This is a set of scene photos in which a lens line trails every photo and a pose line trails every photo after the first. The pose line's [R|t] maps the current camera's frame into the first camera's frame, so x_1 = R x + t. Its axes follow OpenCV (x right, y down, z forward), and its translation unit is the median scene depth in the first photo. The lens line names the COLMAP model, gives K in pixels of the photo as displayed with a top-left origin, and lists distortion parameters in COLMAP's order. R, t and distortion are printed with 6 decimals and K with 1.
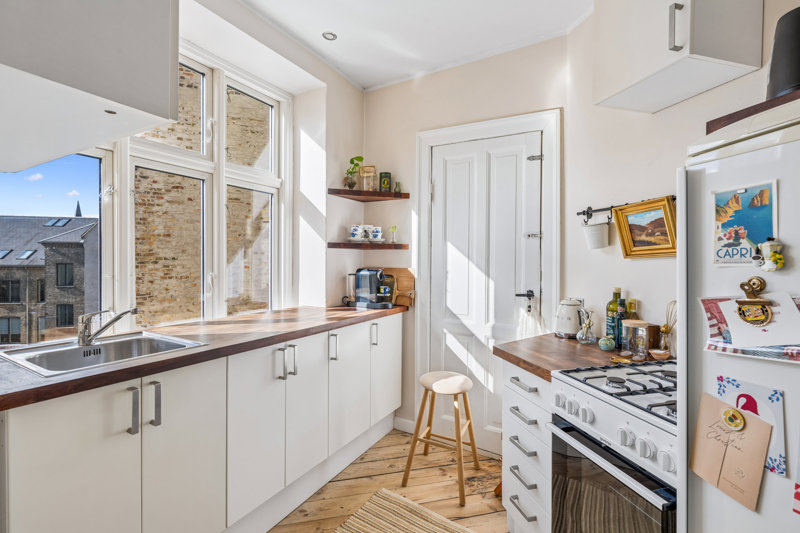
lens RADIAL K [[362.8, 0, 401.2], [0, 362.8, 263.8], [0, 0, 1]] dist [-0.002391, -0.000067]
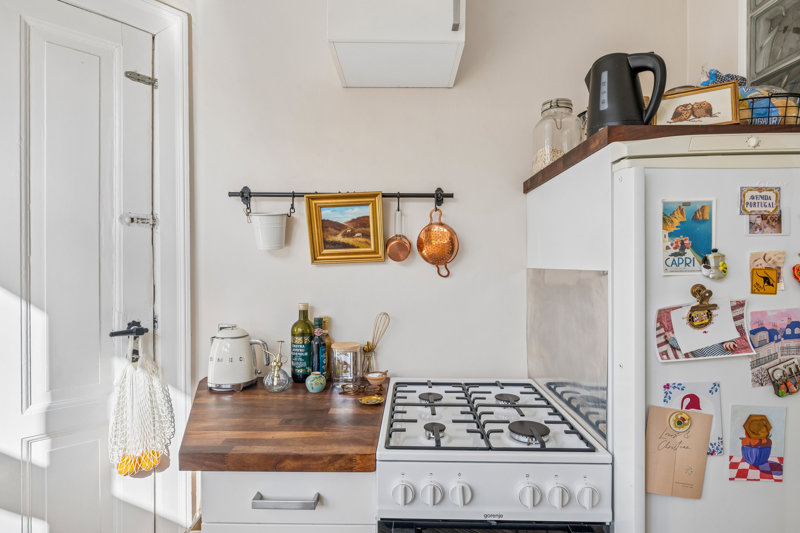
lens RADIAL K [[421.1, 0, 400.2], [0, 421.1, 269.7], [0, 0, 1]] dist [-0.002922, -0.000255]
pose [[0.262822, -0.010098, 0.964792, -0.182896], [0.005320, 0.999945, 0.009017, -0.009343], [-0.964830, 0.002763, 0.262861, 0.583972]]
